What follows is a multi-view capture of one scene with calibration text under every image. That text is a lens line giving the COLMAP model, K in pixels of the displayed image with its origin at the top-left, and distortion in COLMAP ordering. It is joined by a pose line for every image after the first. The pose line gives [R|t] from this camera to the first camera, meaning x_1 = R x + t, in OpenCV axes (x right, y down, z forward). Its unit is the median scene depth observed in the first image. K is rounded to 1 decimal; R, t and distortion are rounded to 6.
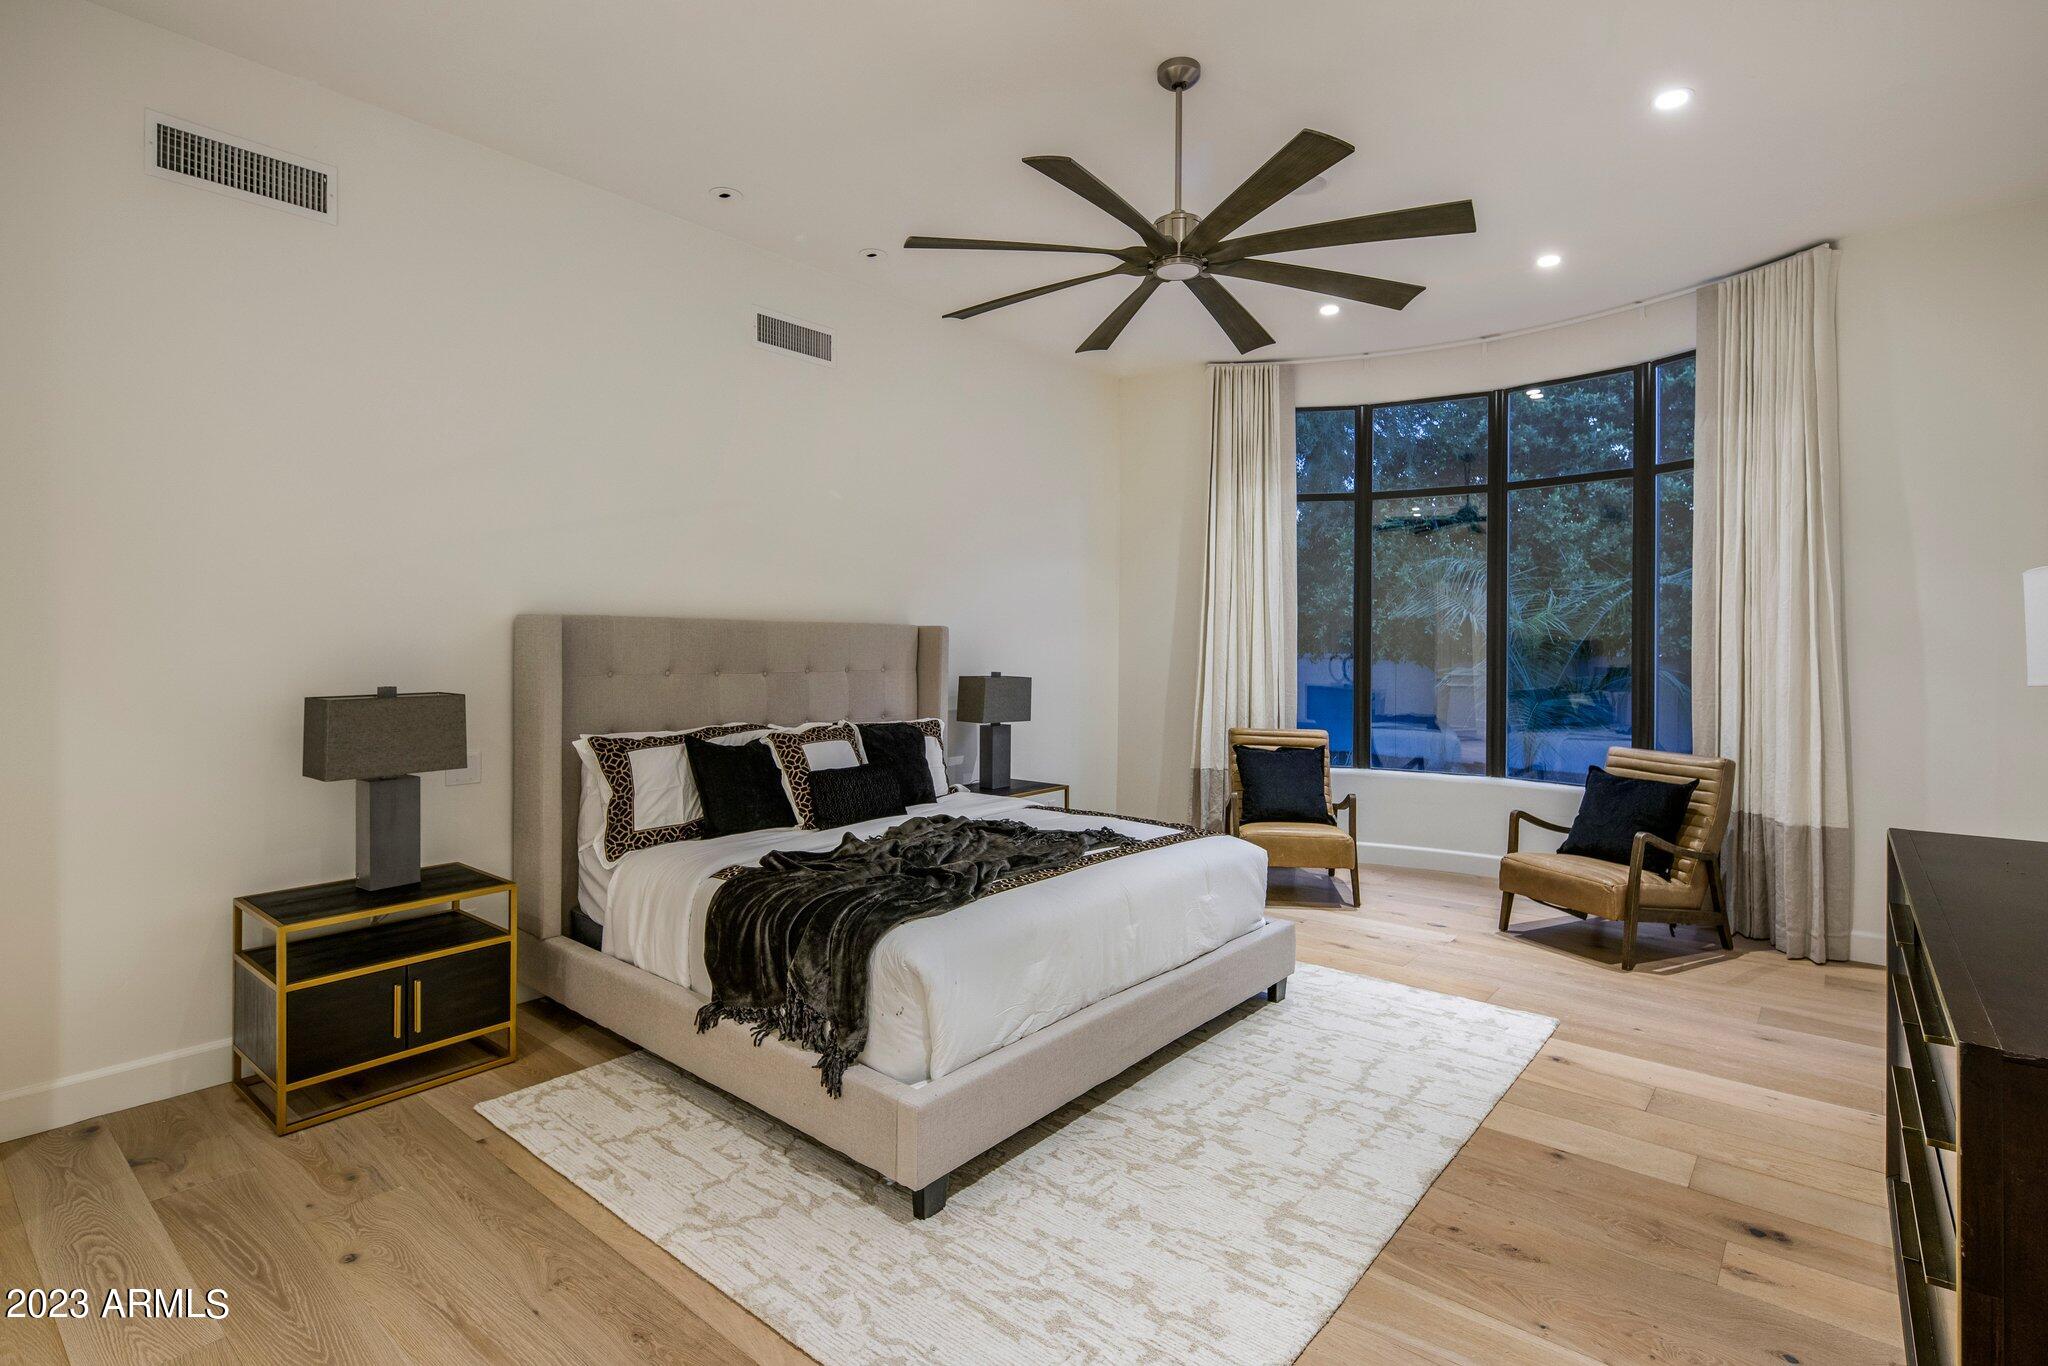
lens RADIAL K [[988.3, 0, 1028.0], [0, 988.3, 667.6], [0, 0, 1]] dist [0.007479, -0.005290]
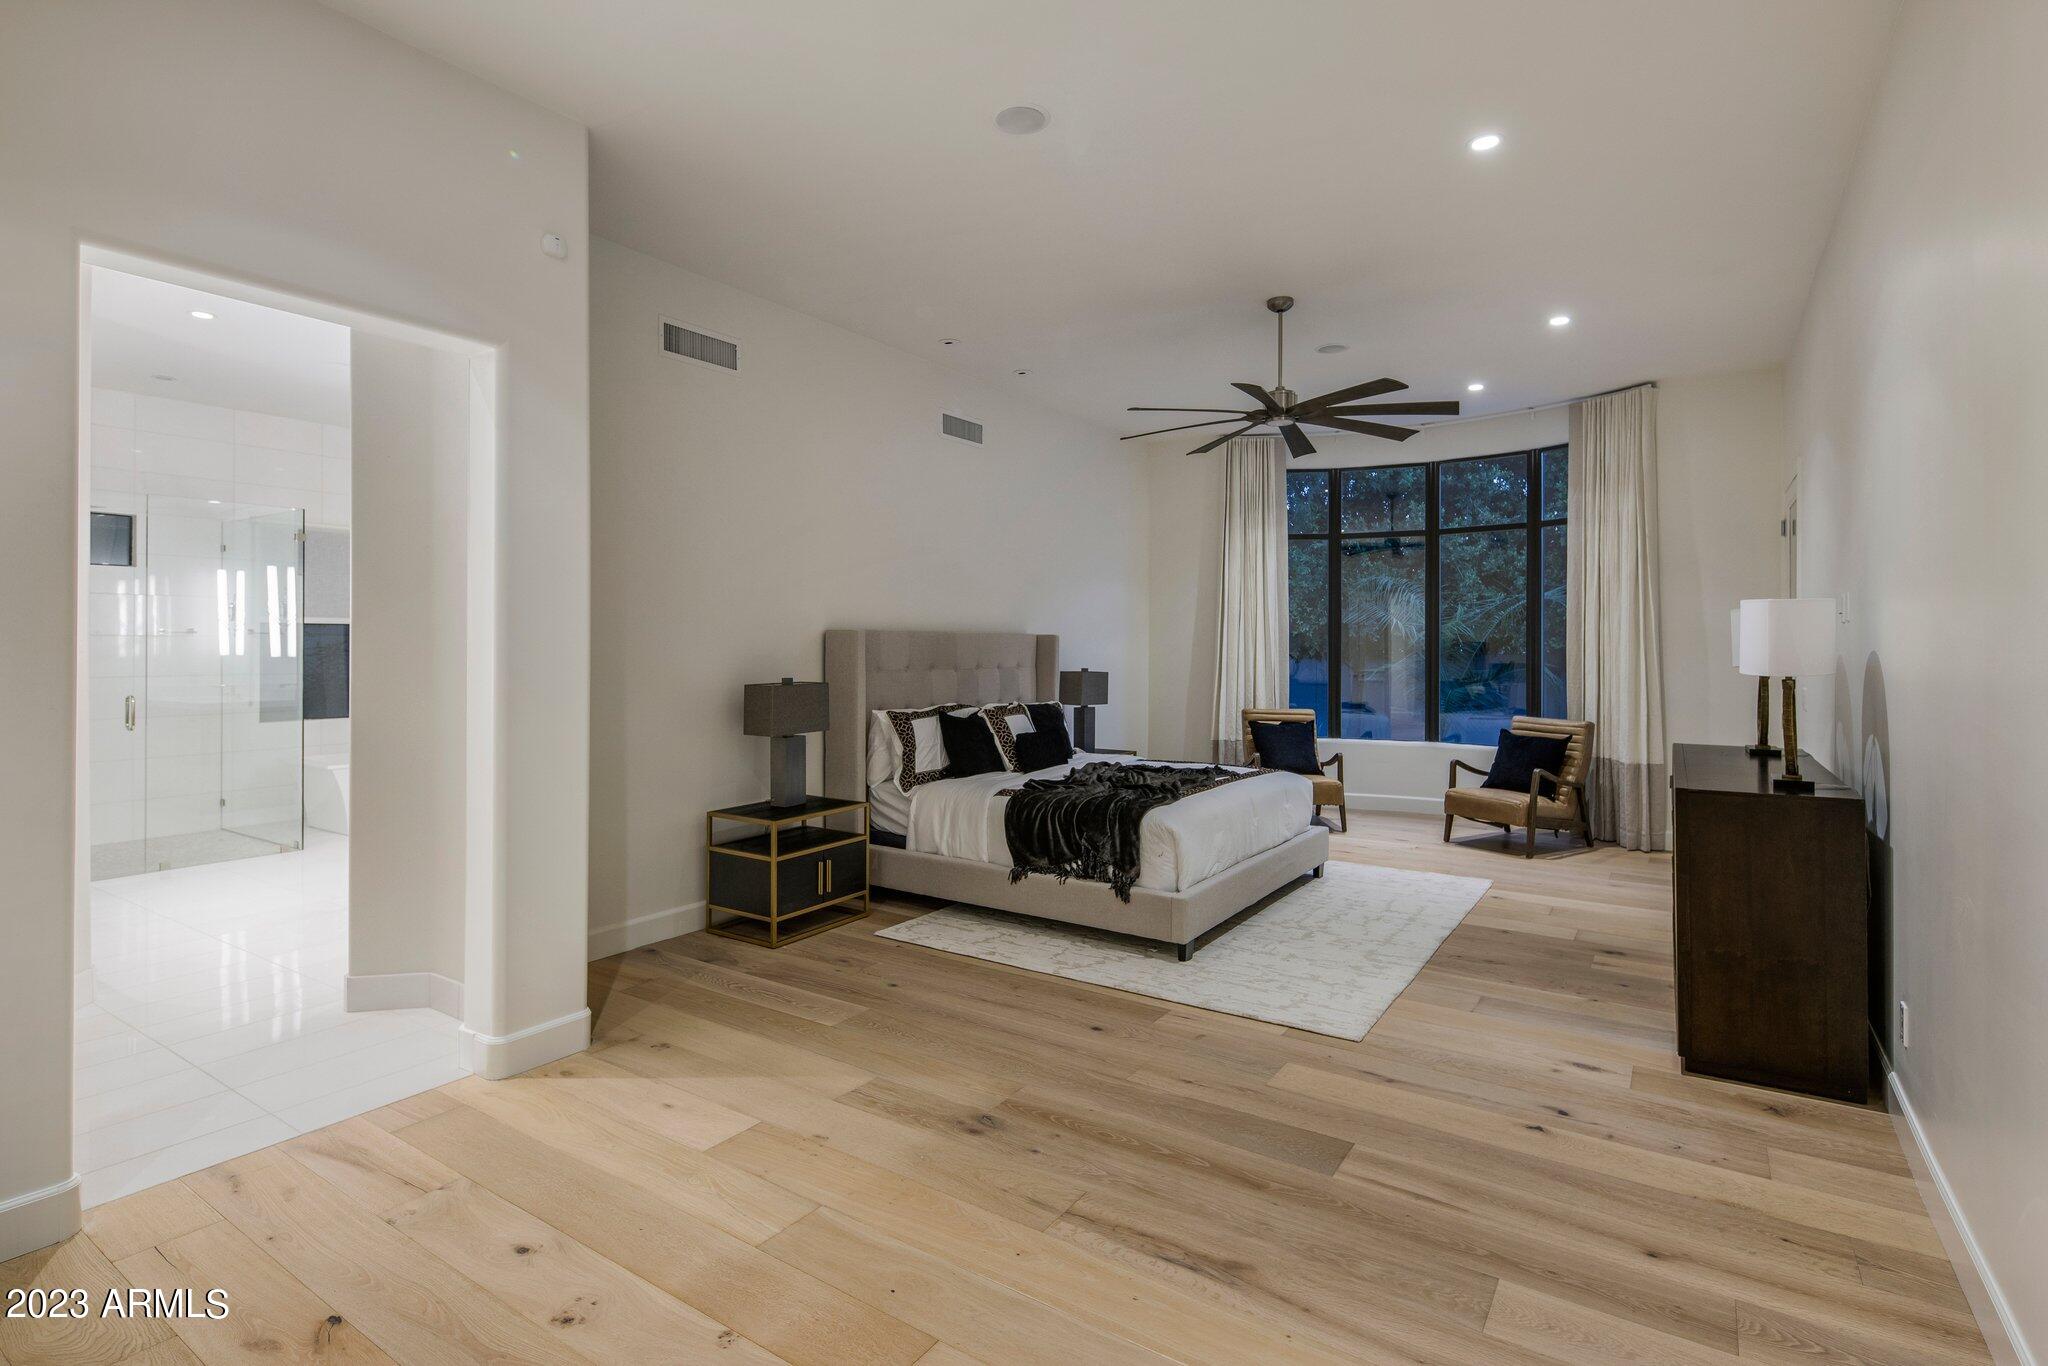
lens RADIAL K [[988.3, 0, 1025.6], [0, 988.3, 675.9], [0, 0, 1]] dist [0.007479, -0.005290]
pose [[0.994712, -0.007739, 0.102415, -0.386891], [0.007011, 0.999948, 0.007470, 0.006662], [-0.102467, -0.006712, 0.994714, -0.526145]]
